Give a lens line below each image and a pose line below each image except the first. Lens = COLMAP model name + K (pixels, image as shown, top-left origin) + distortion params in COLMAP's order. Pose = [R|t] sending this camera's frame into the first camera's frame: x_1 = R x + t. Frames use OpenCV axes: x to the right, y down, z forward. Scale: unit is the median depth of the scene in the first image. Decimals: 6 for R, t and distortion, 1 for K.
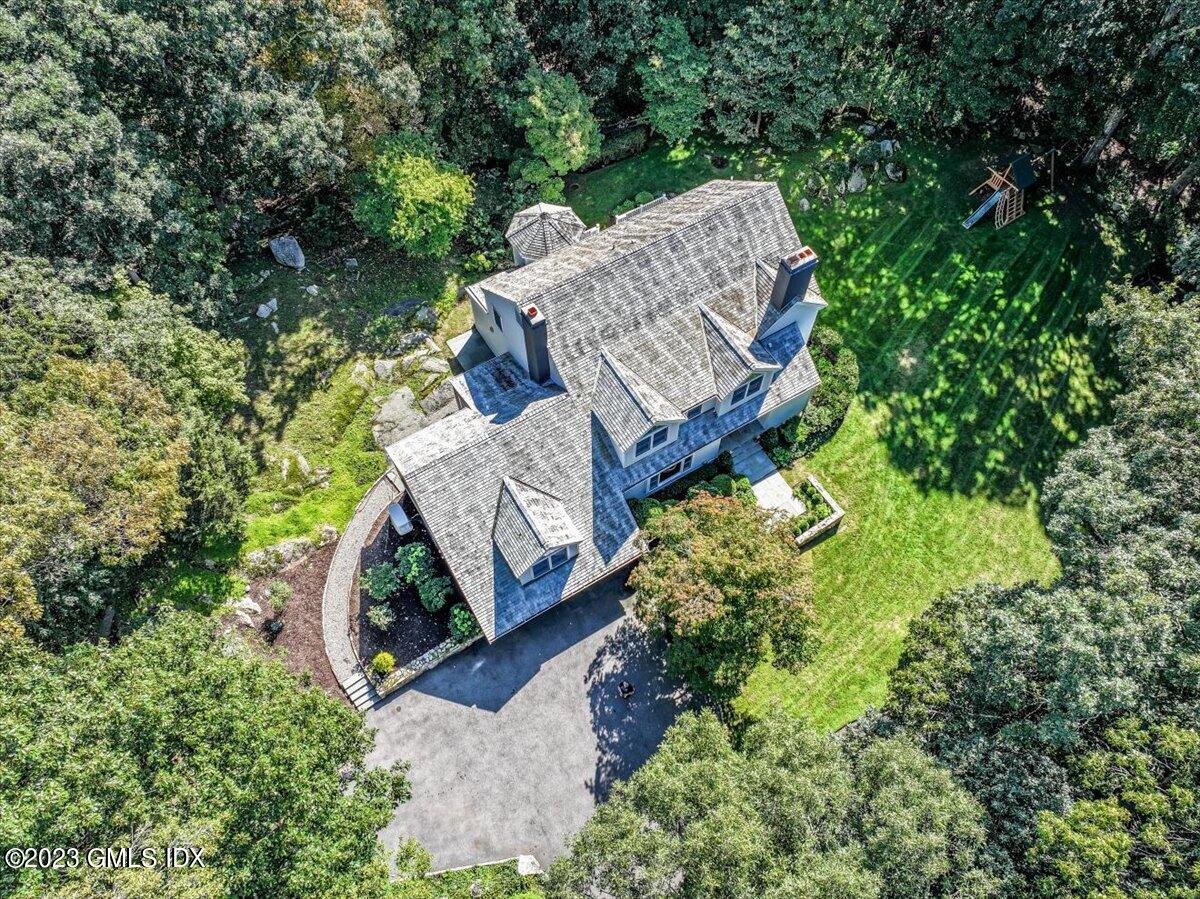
lens RADIAL K [[842.6, 0, 600.0], [0, 842.6, 449.5], [0, 0, 1]] dist [0.004430, 0.001783]
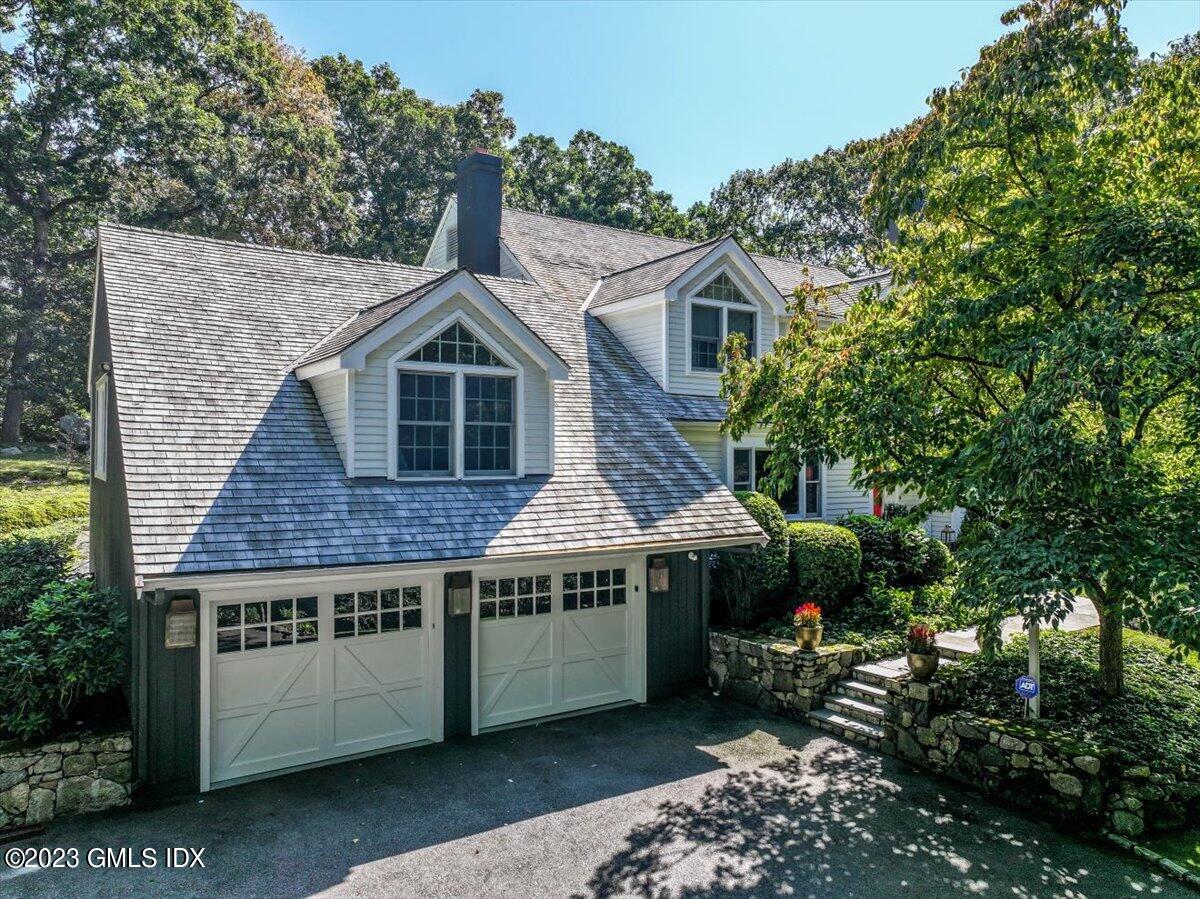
lens RADIAL K [[842.6, 0, 600.0], [0, 842.6, 449.5], [0, 0, 1]] dist [0.004430, 0.001783]
pose [[0.999293, -0.006330, 0.037072, -0.018592], [0.035537, 0.481527, -0.875711, 0.381352], [-0.012308, 0.876408, 0.481411, 0.807501]]
